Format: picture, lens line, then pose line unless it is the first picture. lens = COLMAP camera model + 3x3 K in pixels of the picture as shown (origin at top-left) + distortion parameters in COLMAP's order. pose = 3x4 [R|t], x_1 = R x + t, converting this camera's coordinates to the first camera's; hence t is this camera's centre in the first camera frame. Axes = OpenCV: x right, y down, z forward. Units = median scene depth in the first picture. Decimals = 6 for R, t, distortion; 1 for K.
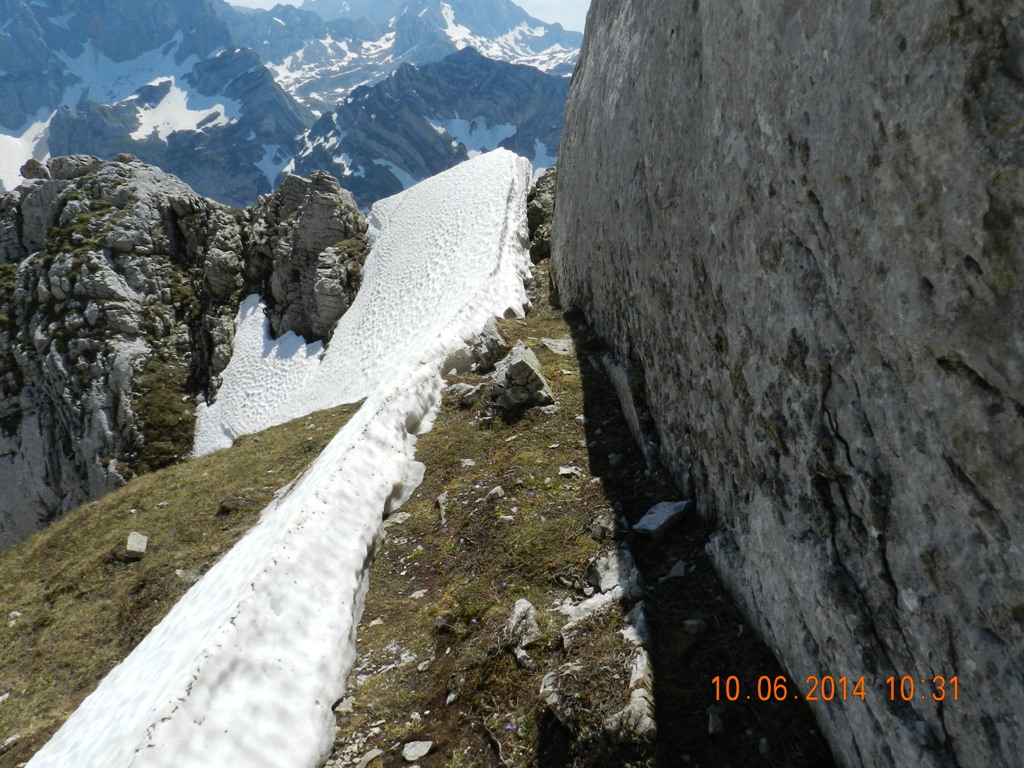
lens RADIAL K [[843.3, 0, 509.6], [0, 843.3, 384.4], [0, 0, 1]] dist [0.020381, -0.024427]
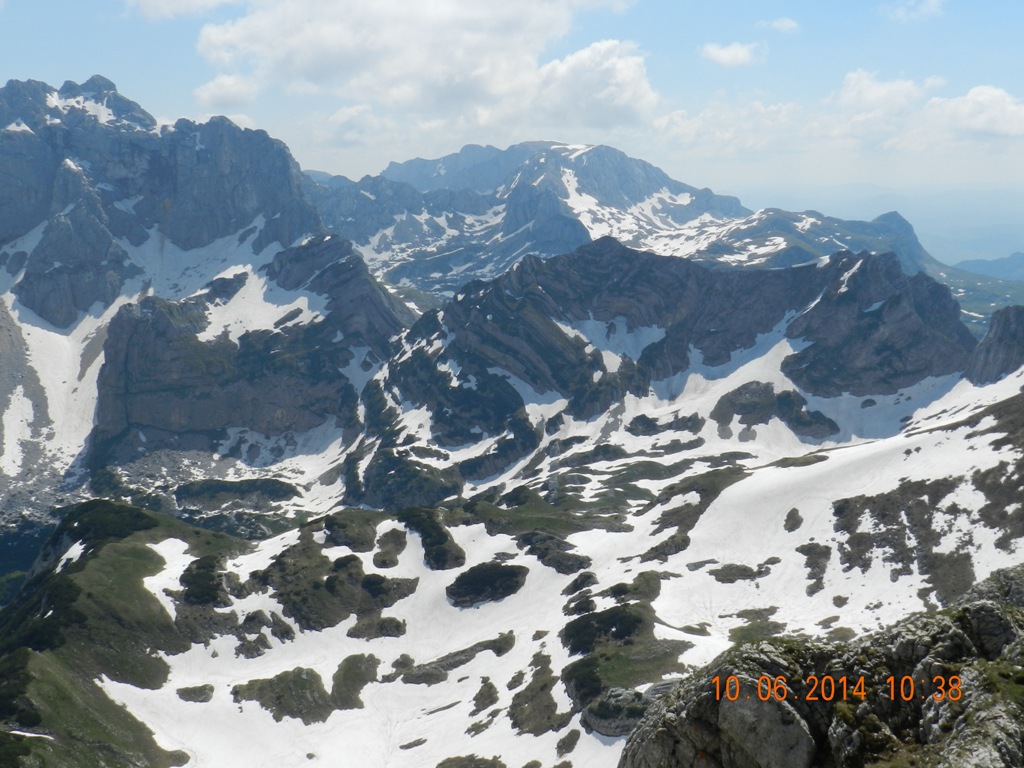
lens RADIAL K [[1163.6, 0, 505.5], [0, 1163.6, 379.9], [0, 0, 1]] dist [0.027196, 0.000000]
pose [[0.993819, 0.007369, -0.110765, -0.016526], [-0.032337, 0.973739, -0.225358, -0.002889], [0.106195, 0.227547, 0.967959, -0.064860]]
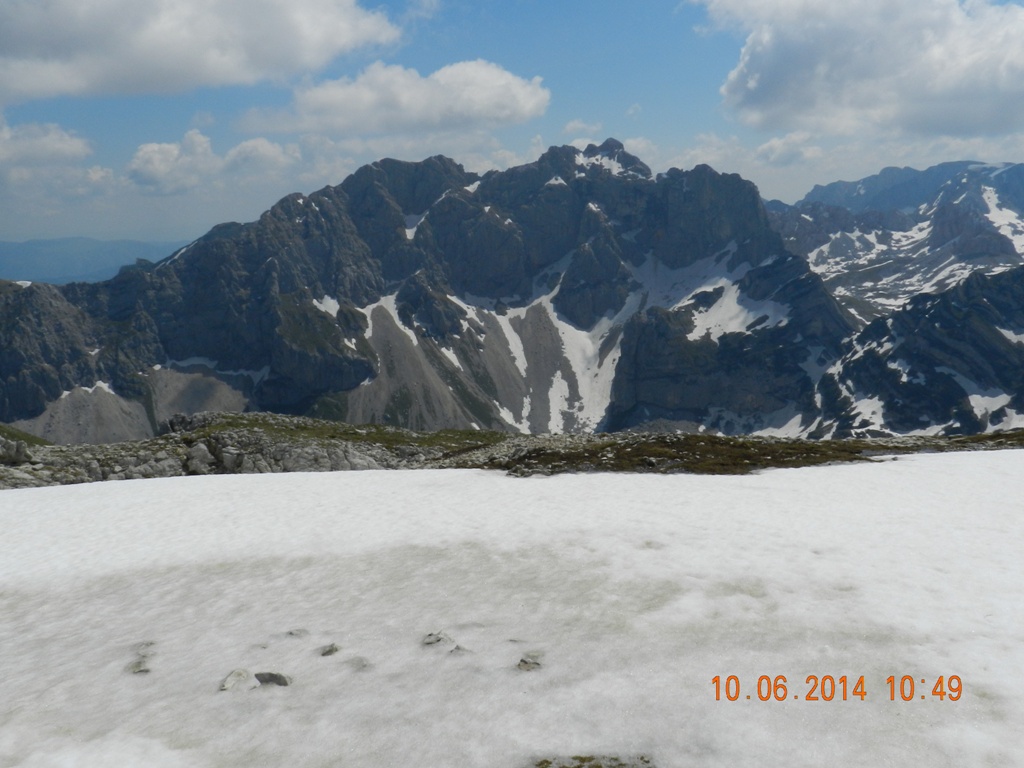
lens RADIAL K [[964.4, 0, 512.1], [0, 964.4, 390.5], [0, 0, 1]] dist [0.012538, 0.000000]
pose [[0.883369, 0.042482, -0.466749, -0.057716], [-0.134986, 0.976745, -0.166575, 0.010802], [0.448818, 0.210152, 0.868561, -0.154751]]
